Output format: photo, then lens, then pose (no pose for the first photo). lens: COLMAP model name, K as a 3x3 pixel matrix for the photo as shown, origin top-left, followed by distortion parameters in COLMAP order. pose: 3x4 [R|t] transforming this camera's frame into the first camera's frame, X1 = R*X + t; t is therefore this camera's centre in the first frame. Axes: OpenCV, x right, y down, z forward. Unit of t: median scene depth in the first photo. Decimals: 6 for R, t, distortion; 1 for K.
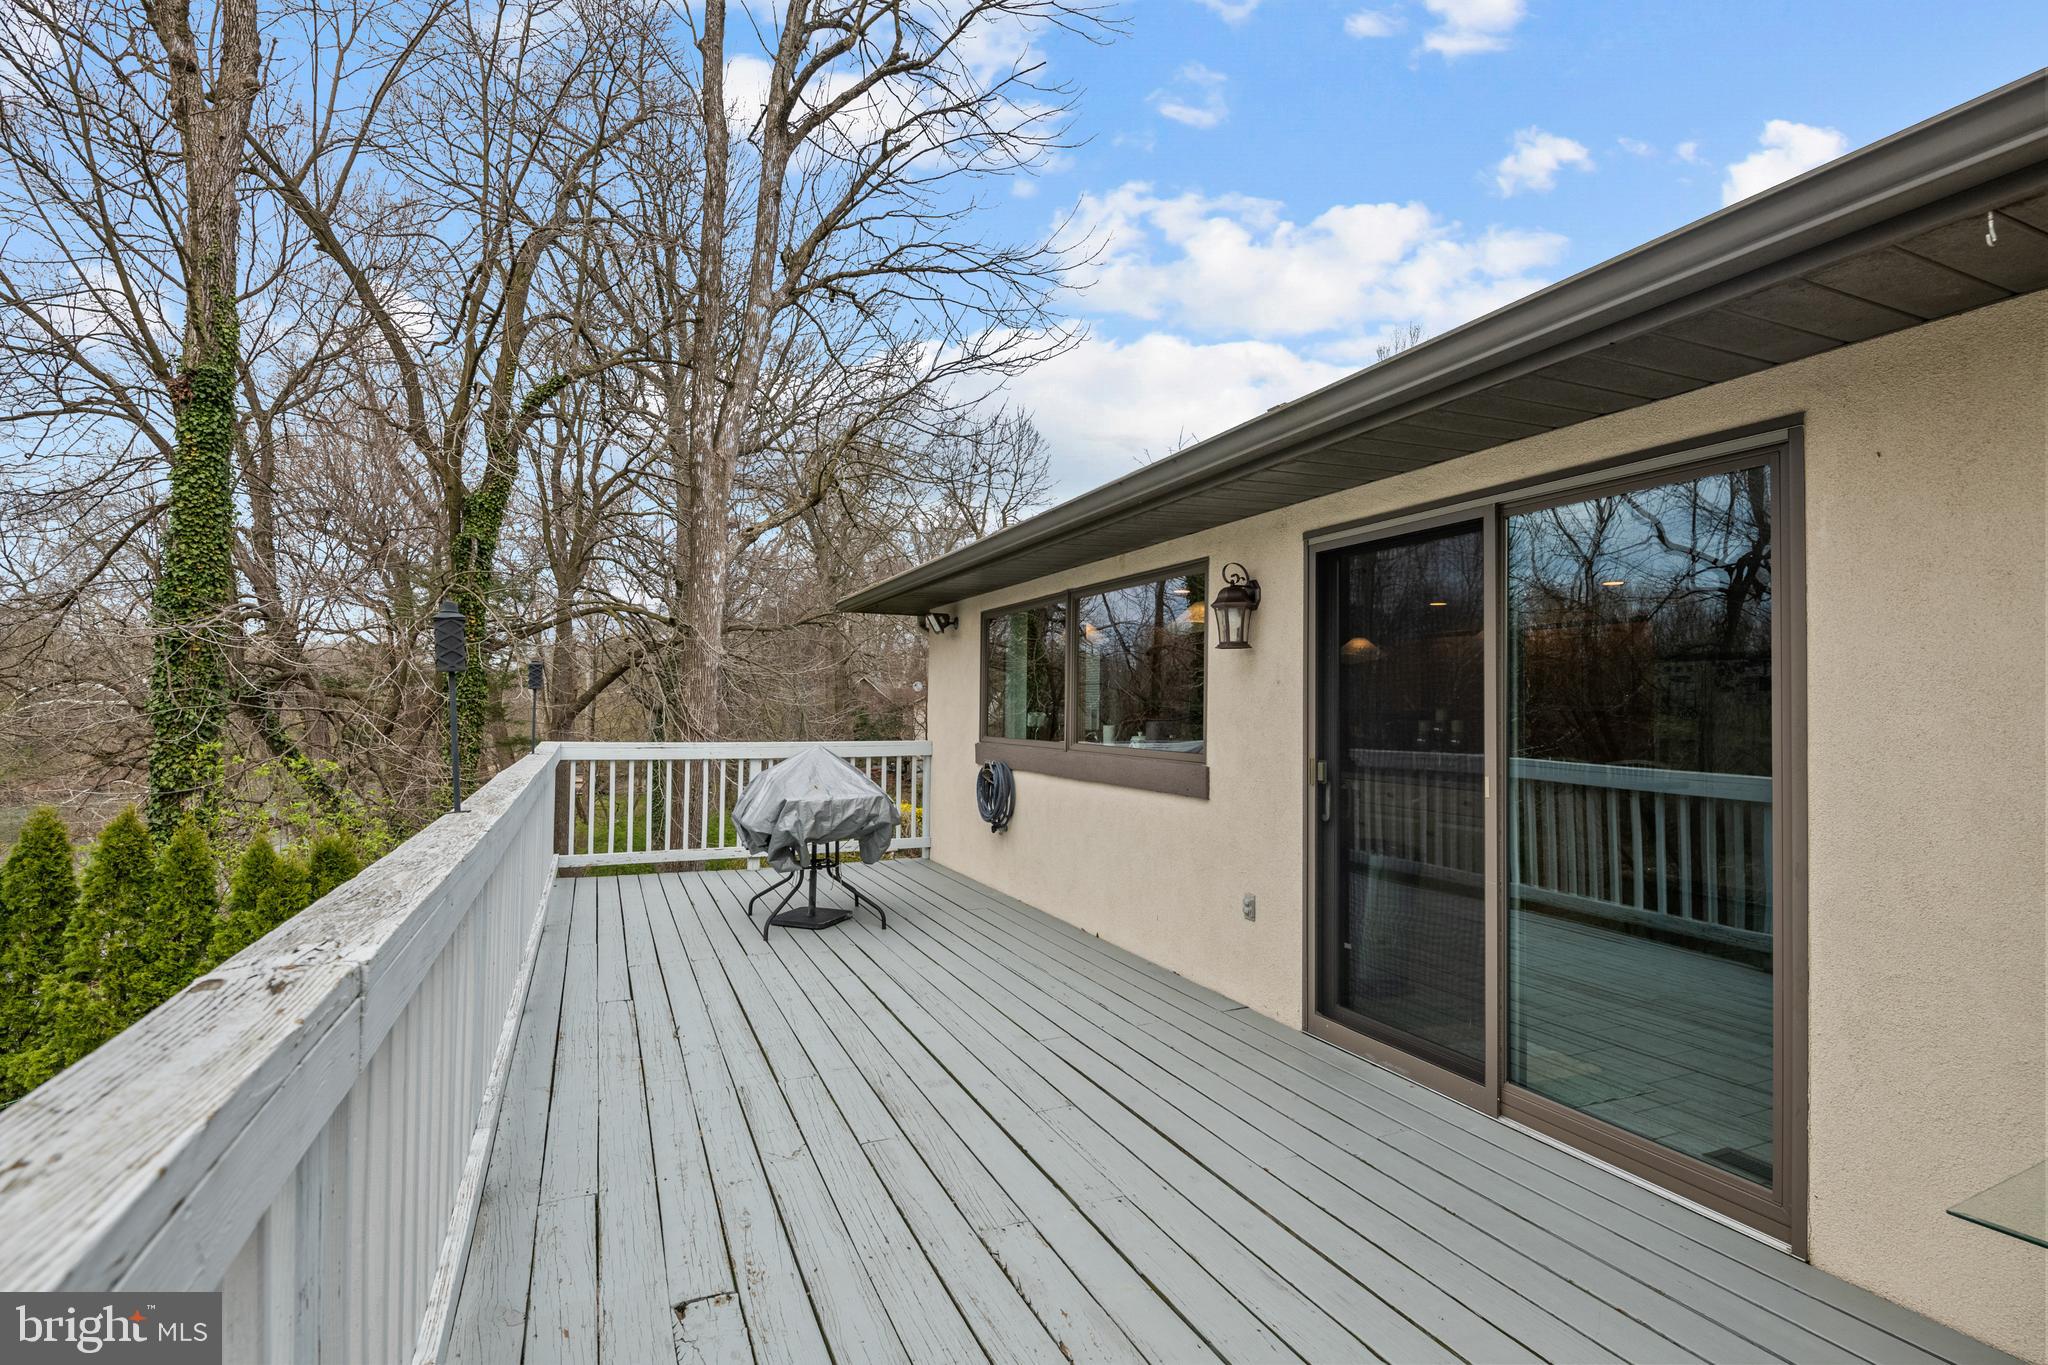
lens RADIAL K [[952.6, 0, 1029.5], [0, 952.6, 679.2], [0, 0, 1]] dist [-0.010890, -0.000520]
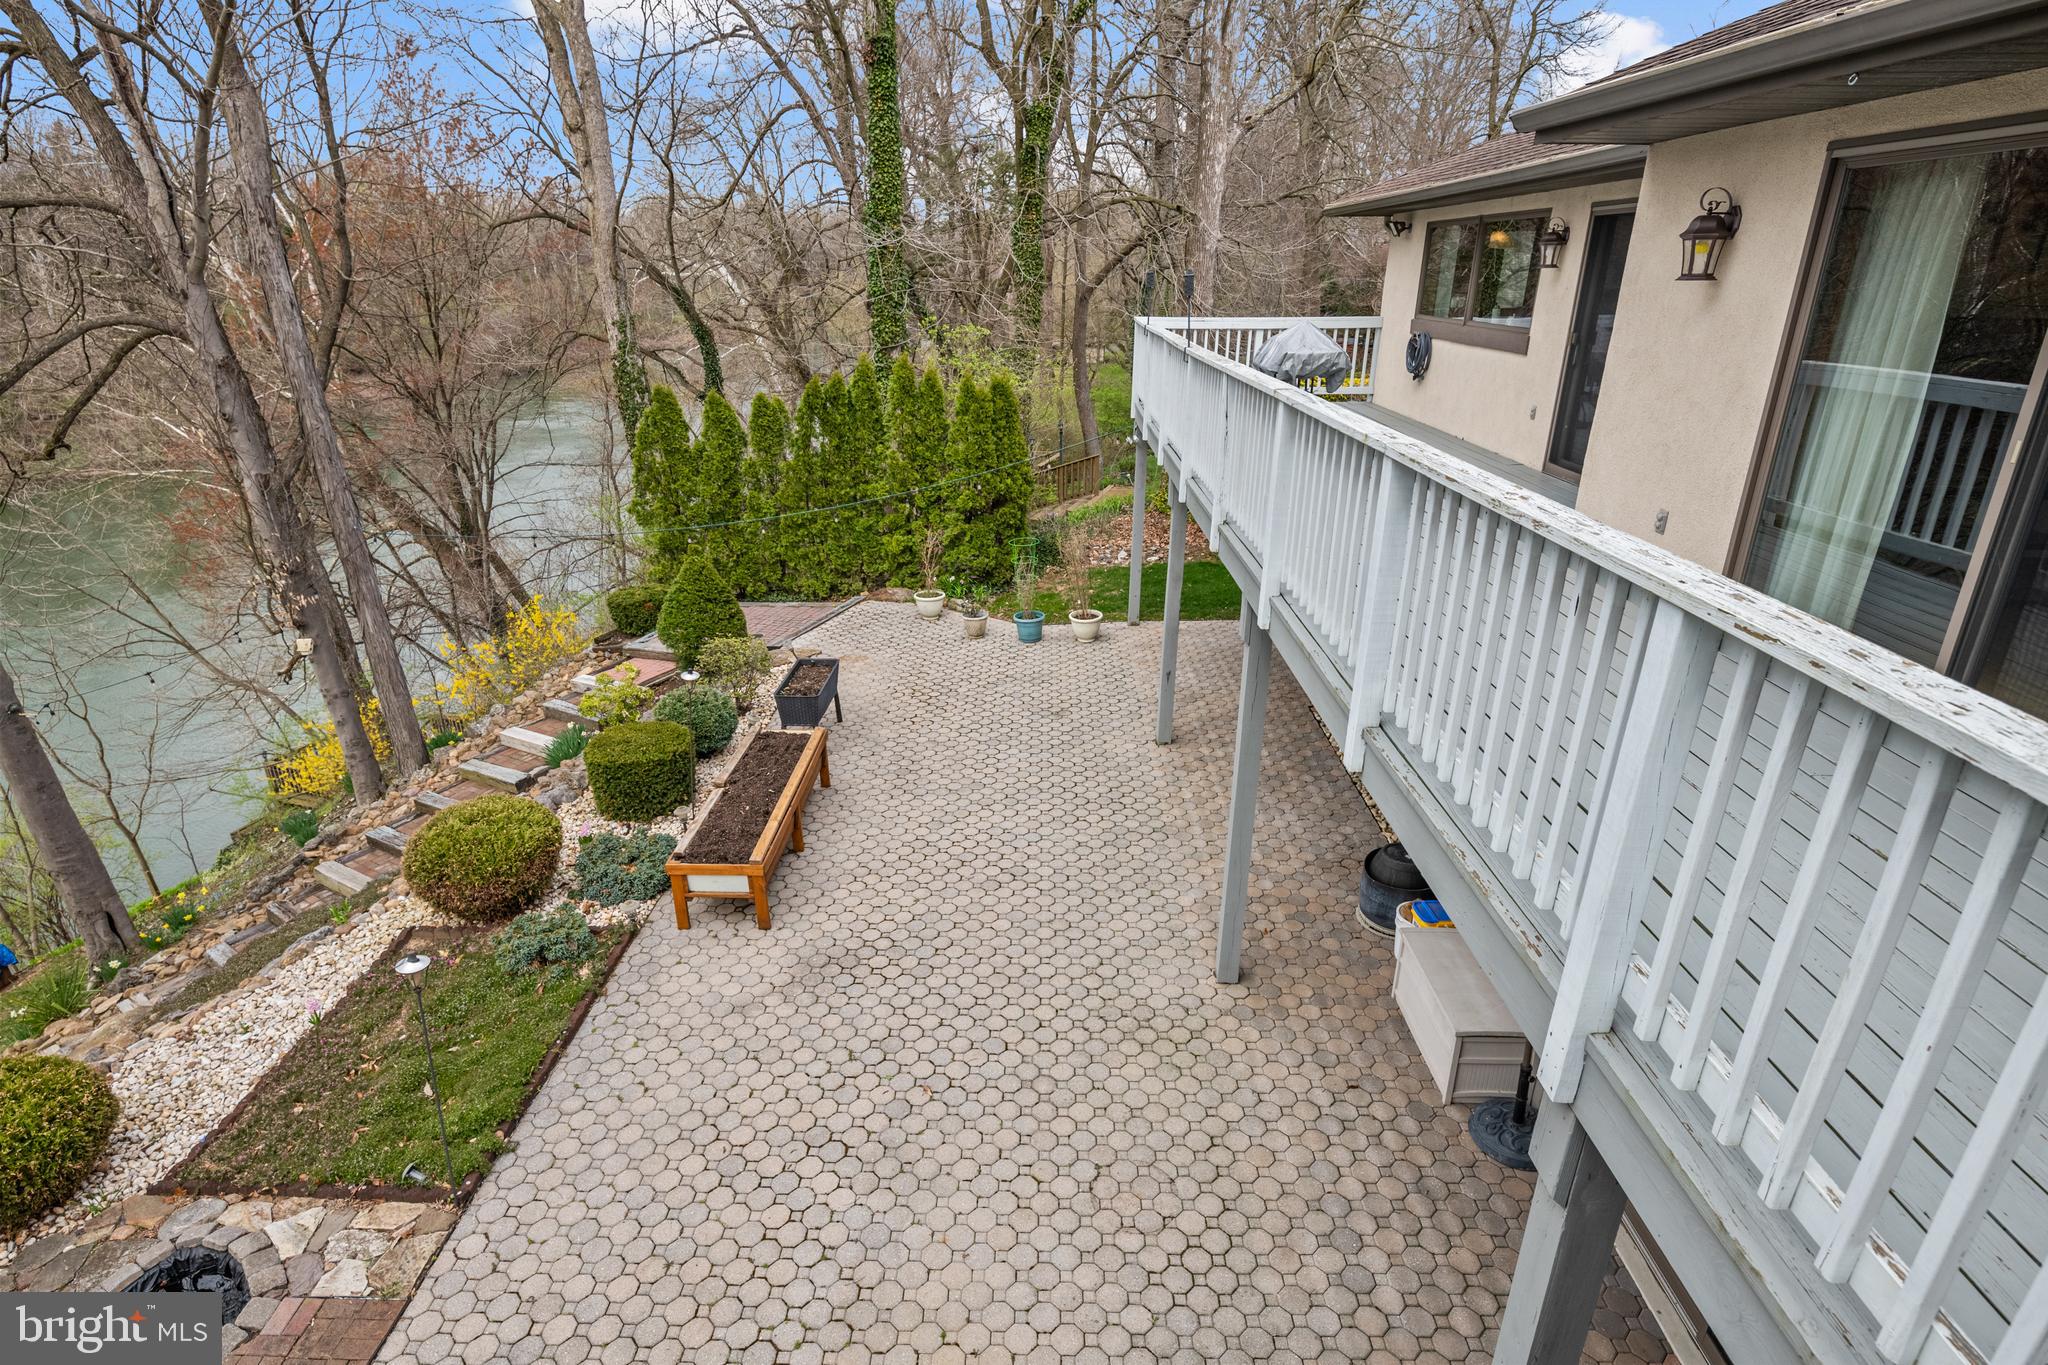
lens RADIAL K [[1021.3, 0, 1005.1], [0, 1021.3, 674.4], [0, 0, 1]] dist [0.004885, -0.007256]
pose [[0.894904, 0.153235, -0.419125, 0.110942], [0.026343, 0.919420, 0.392394, -0.056569], [0.445480, -0.362196, 0.818756, -0.675223]]
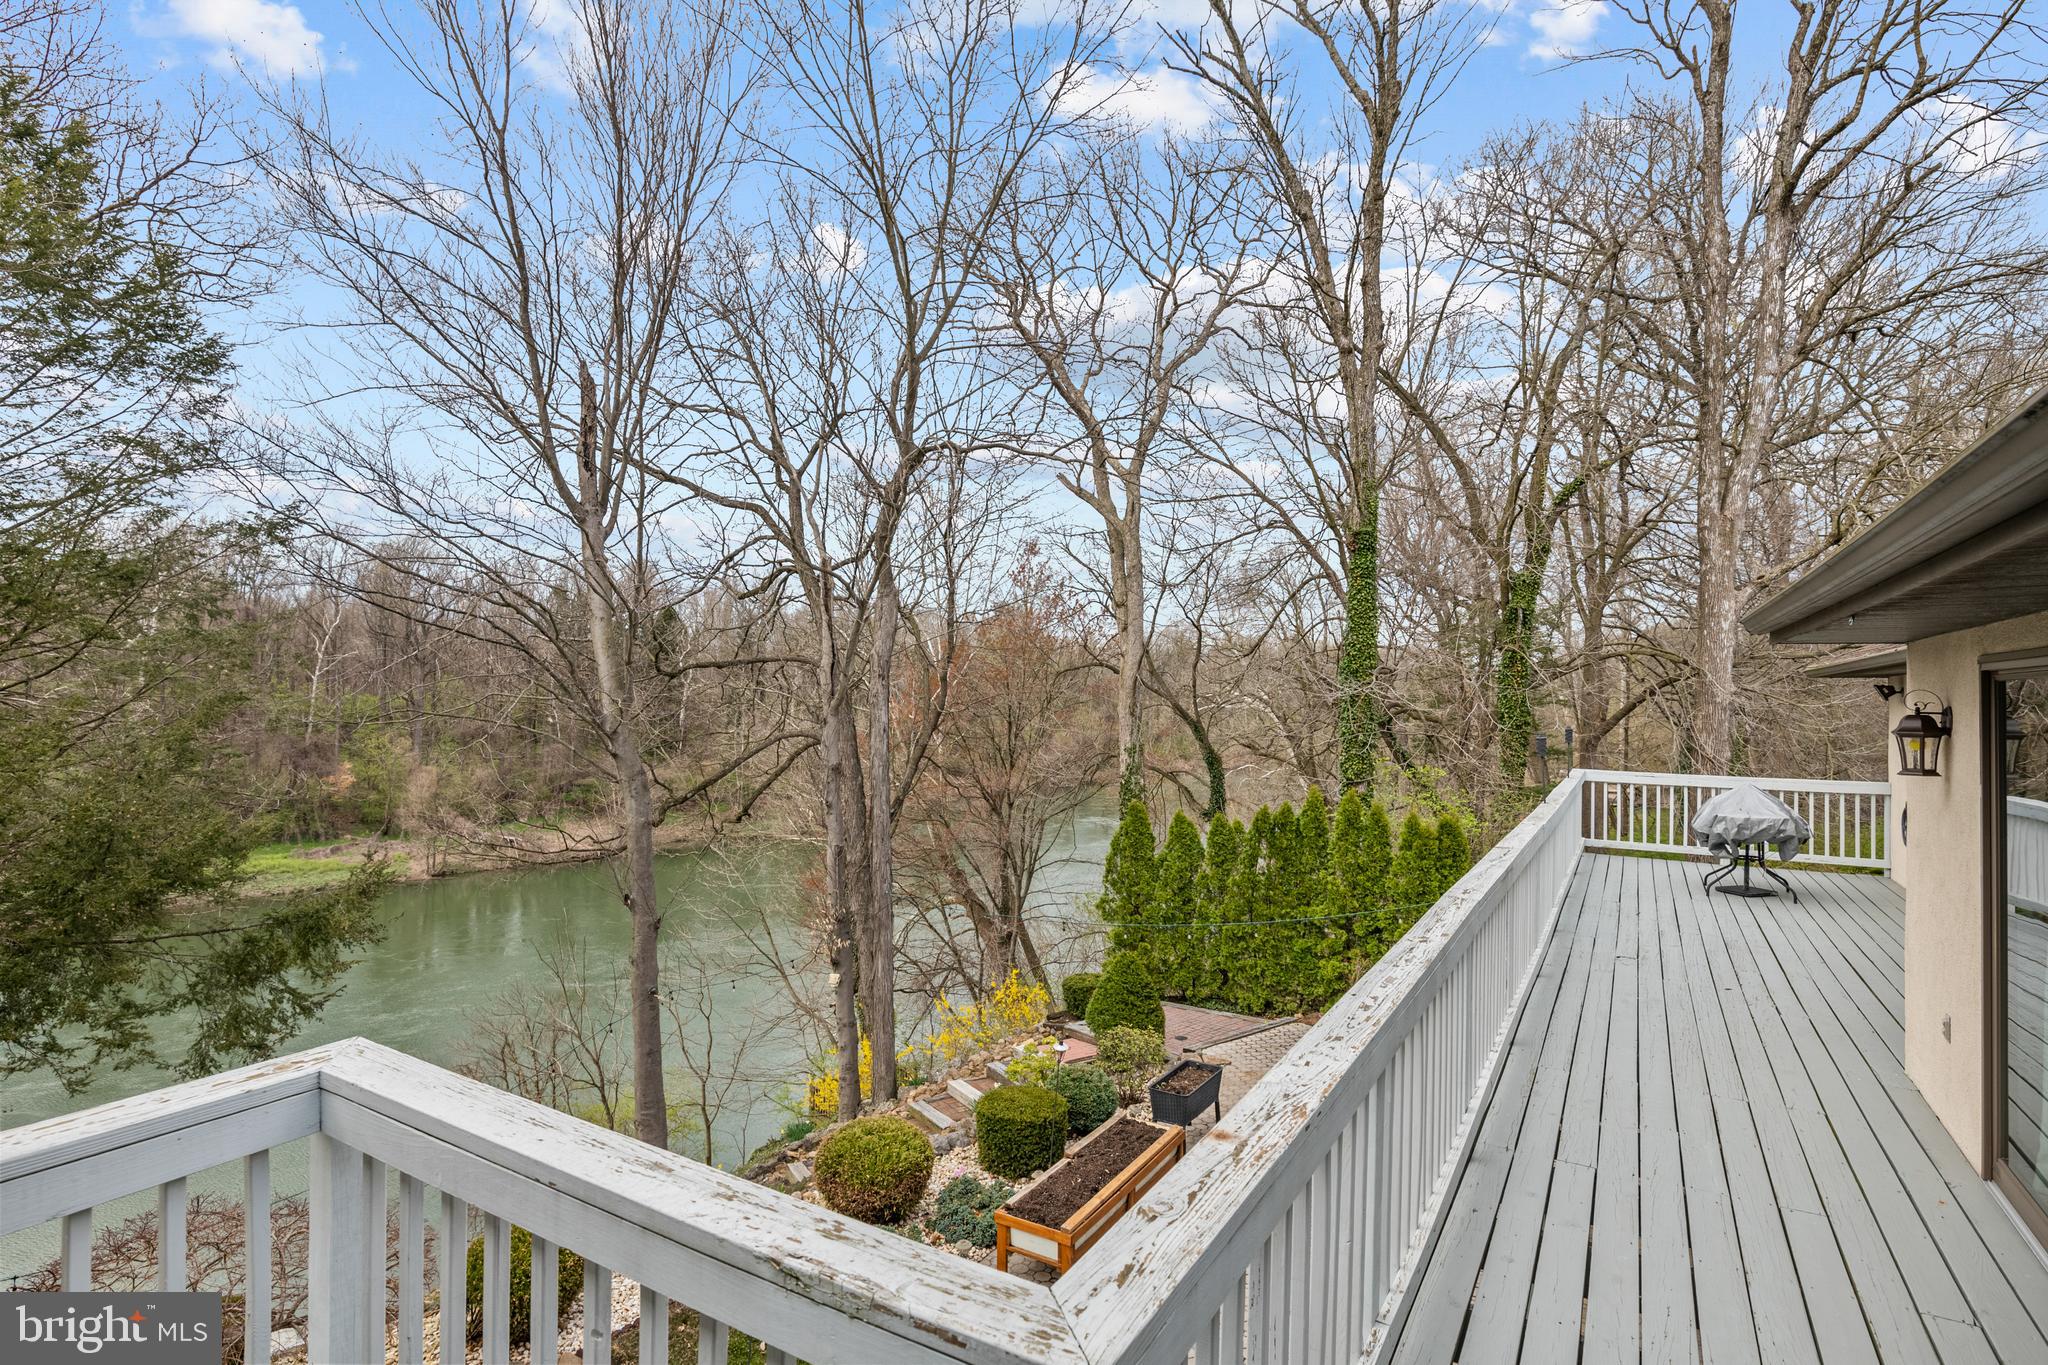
lens RADIAL K [[1021.3, 0, 1019.0], [0, 1021.3, 686.9], [0, 0, 1]] dist [0.004885, -0.007256]
pose [[0.565166, -0.008600, -0.824932, 0.349639], [0.016878, 0.999857, 0.001140, -0.080486], [0.824804, -0.014567, 0.565231, -0.680361]]
